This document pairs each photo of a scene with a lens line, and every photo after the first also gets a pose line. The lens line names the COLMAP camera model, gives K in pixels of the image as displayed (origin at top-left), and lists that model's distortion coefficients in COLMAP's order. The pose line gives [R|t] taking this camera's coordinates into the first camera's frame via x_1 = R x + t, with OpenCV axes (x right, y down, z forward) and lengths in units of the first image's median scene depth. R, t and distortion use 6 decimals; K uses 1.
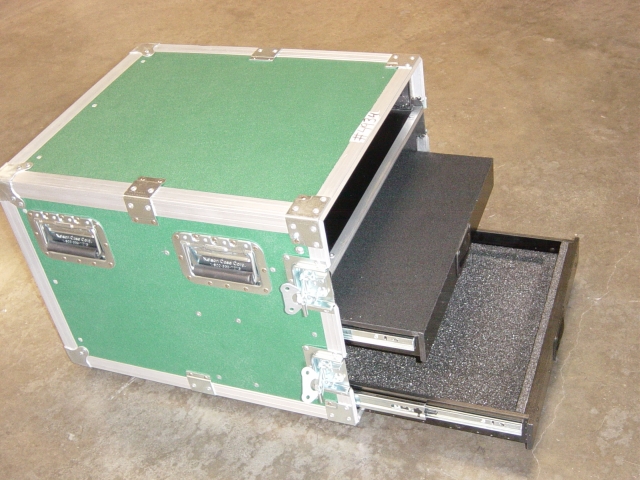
lens RADIAL K [[862.3, 0, 324.0], [0, 862.3, 246.9], [0, 0, 1]] dist [-0.111586, 0.000000]
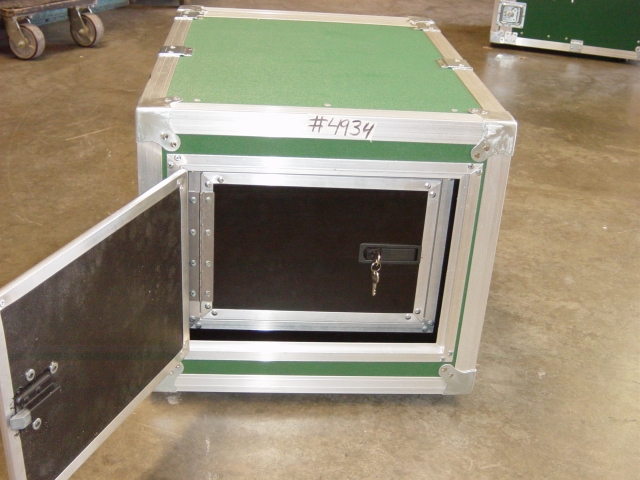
lens RADIAL K [[862.3, 0, 324.0], [0, 862.3, 243.5], [0, 0, 1]] dist [-0.111586, 0.000000]
pose [[-0.437309, -0.299004, 0.848149, -0.957618], [0.557552, 0.649840, 0.516569, -0.485831], [-0.705618, 0.698788, -0.117470, 1.206440]]
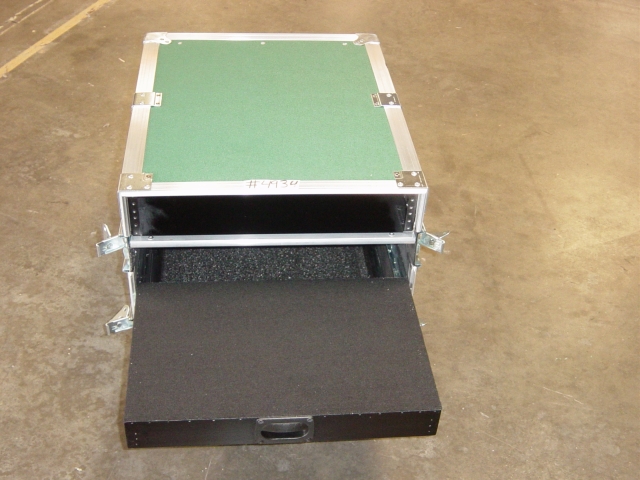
lens RADIAL K [[862.3, 0, 319.6], [0, 862.3, 251.6], [0, 0, 1]] dist [-0.111586, 0.000000]
pose [[0.437982, 0.676918, -0.591569, 0.650702], [-0.642977, 0.695777, 0.320118, -0.399077], [0.628294, 0.240159, 0.739980, 0.272775]]
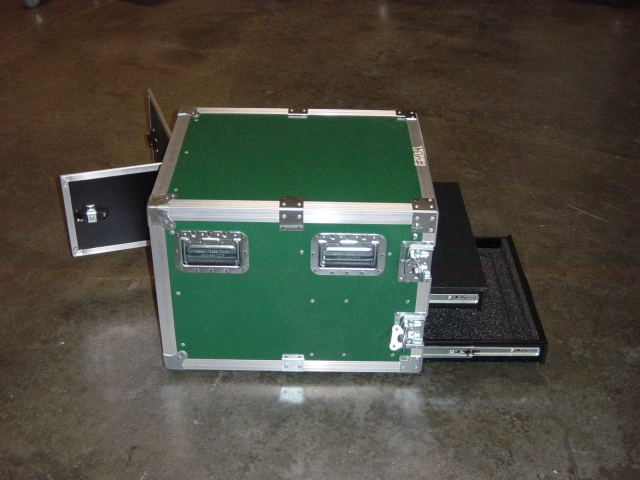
lens RADIAL K [[862.3, 0, 326.2], [0, 862.3, 235.5], [0, 0, 1]] dist [-0.111586, 0.000000]
pose [[0.916164, -0.066035, 0.395326, -0.605310], [0.114158, 0.988473, -0.099447, 0.106428], [-0.384202, 0.136240, 0.913142, -0.219450]]
